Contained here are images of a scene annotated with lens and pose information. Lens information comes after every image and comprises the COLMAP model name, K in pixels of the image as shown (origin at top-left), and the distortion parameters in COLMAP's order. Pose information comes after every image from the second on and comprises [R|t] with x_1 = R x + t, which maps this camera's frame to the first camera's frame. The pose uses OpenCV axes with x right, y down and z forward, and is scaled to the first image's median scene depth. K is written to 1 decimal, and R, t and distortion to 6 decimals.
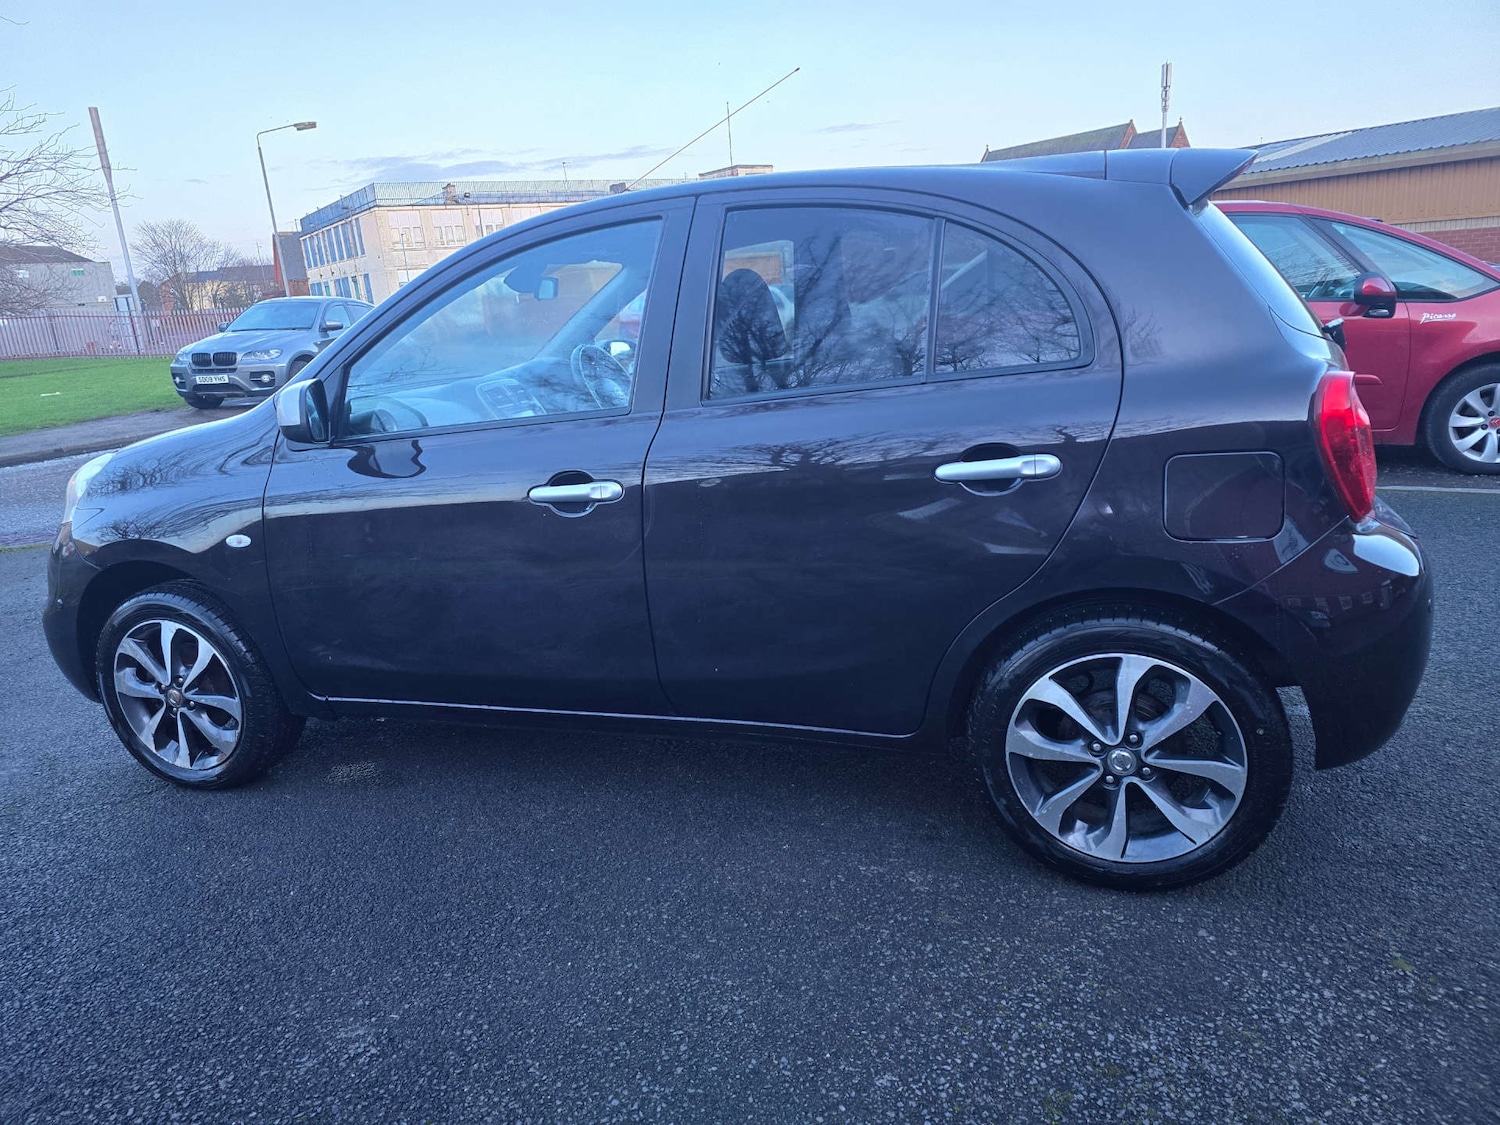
lens RADIAL K [[1008.5, 0, 750.5], [0, 1008.5, 547.7], [0, 0, 1]] dist [0.063537, -0.052962]
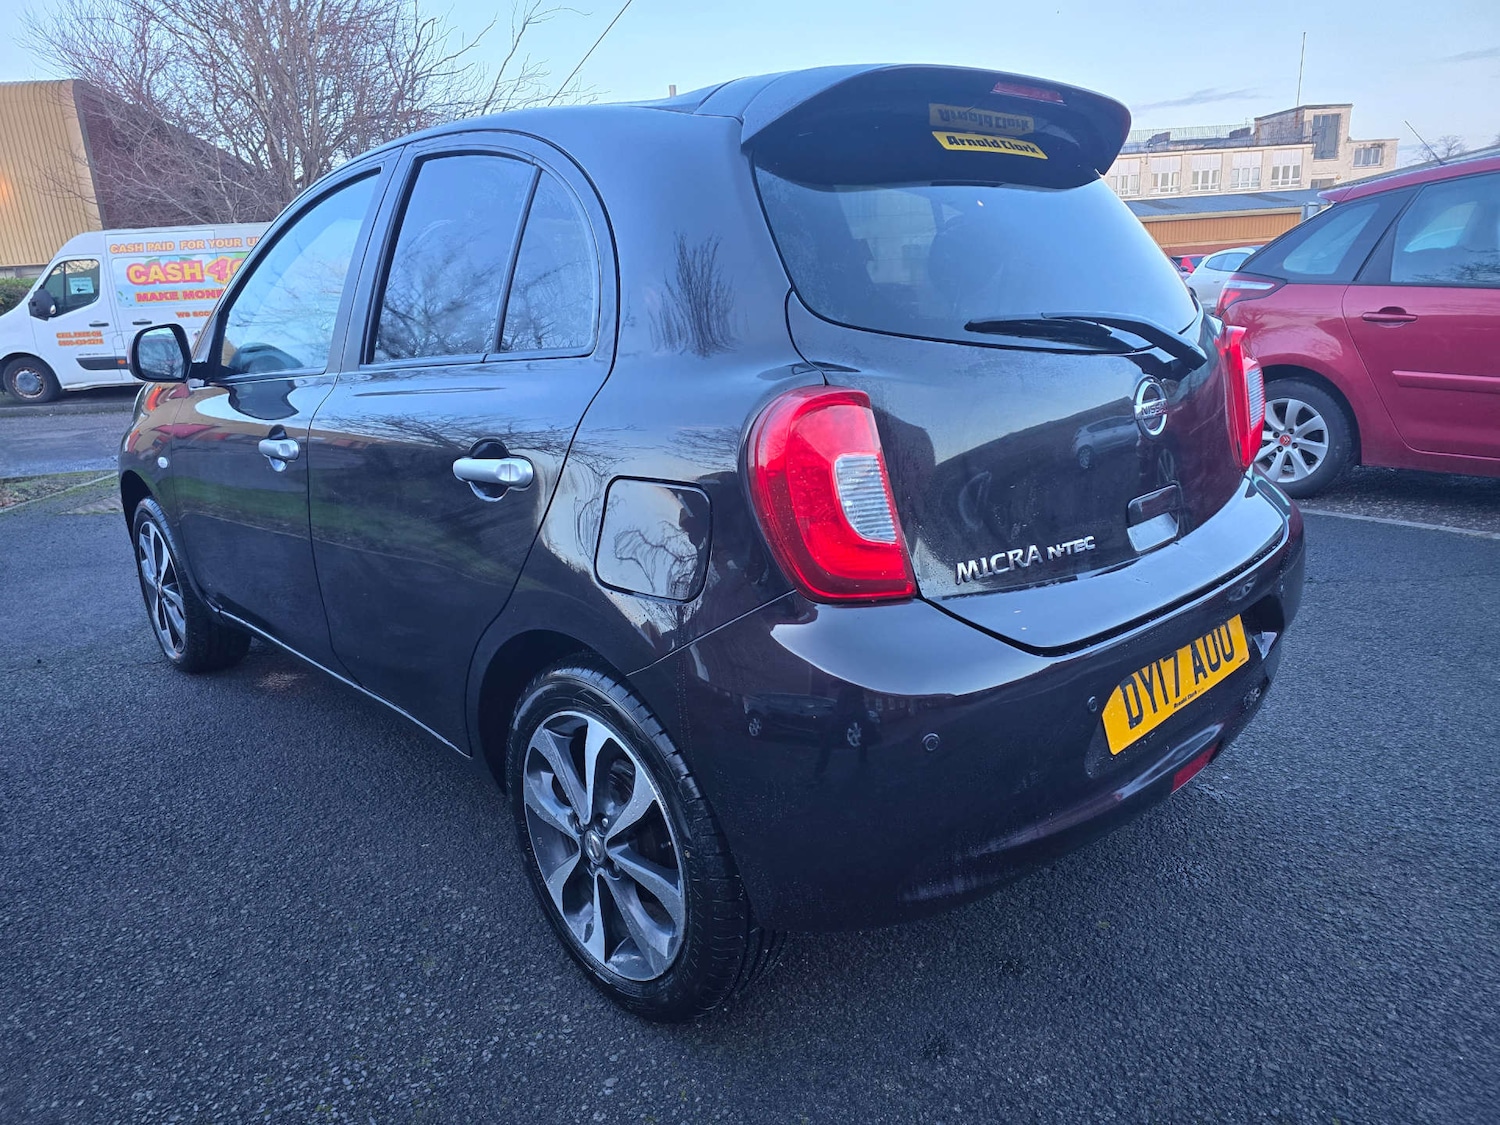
lens RADIAL K [[1014.8, 0, 746.6], [0, 1014.8, 563.3], [0, 0, 1]] dist [0.049872, -0.043871]
pose [[0.885733, 0.151022, -0.438941, 0.784251], [-0.129913, 0.988457, 0.077939, -0.091022], [0.445645, -0.012009, 0.895129, 0.325622]]
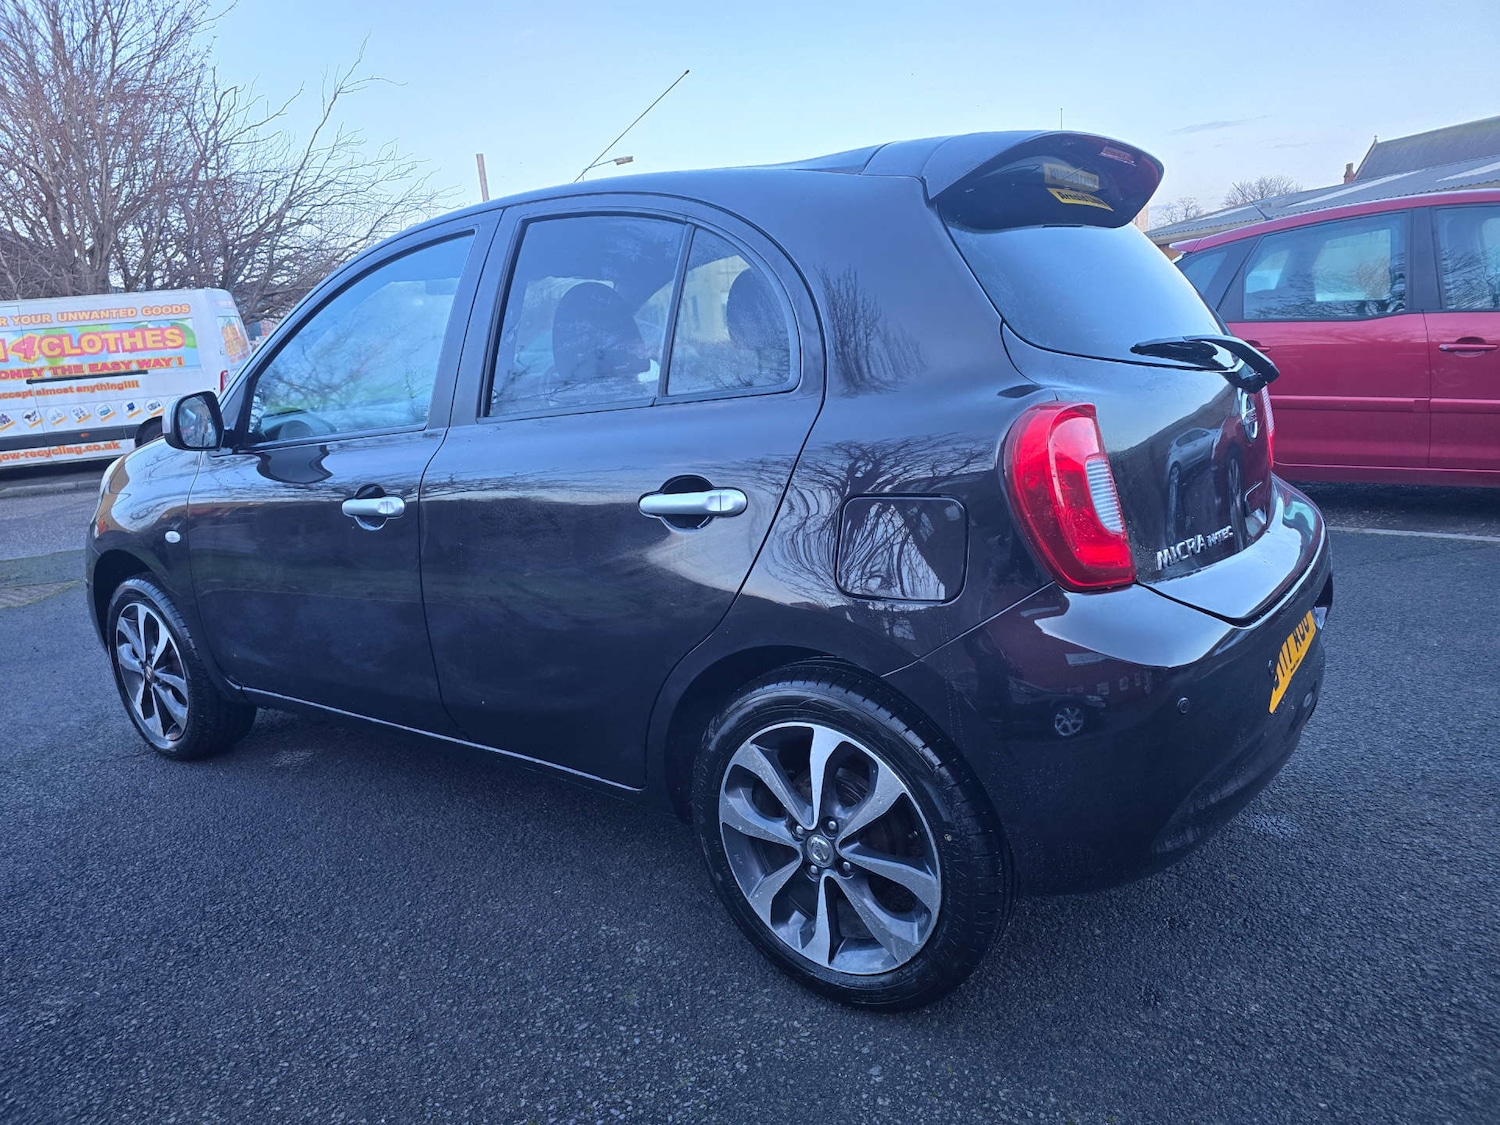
lens RADIAL K [[1014.8, 0, 758.6], [0, 1014.8, 549.9], [0, 0, 1]] dist [0.049872, -0.043871]
pose [[0.954602, 0.057847, -0.292214, 0.543910], [-0.061819, 0.998078, -0.004370, -0.034727], [0.291399, 0.022236, 0.956343, 0.158333]]
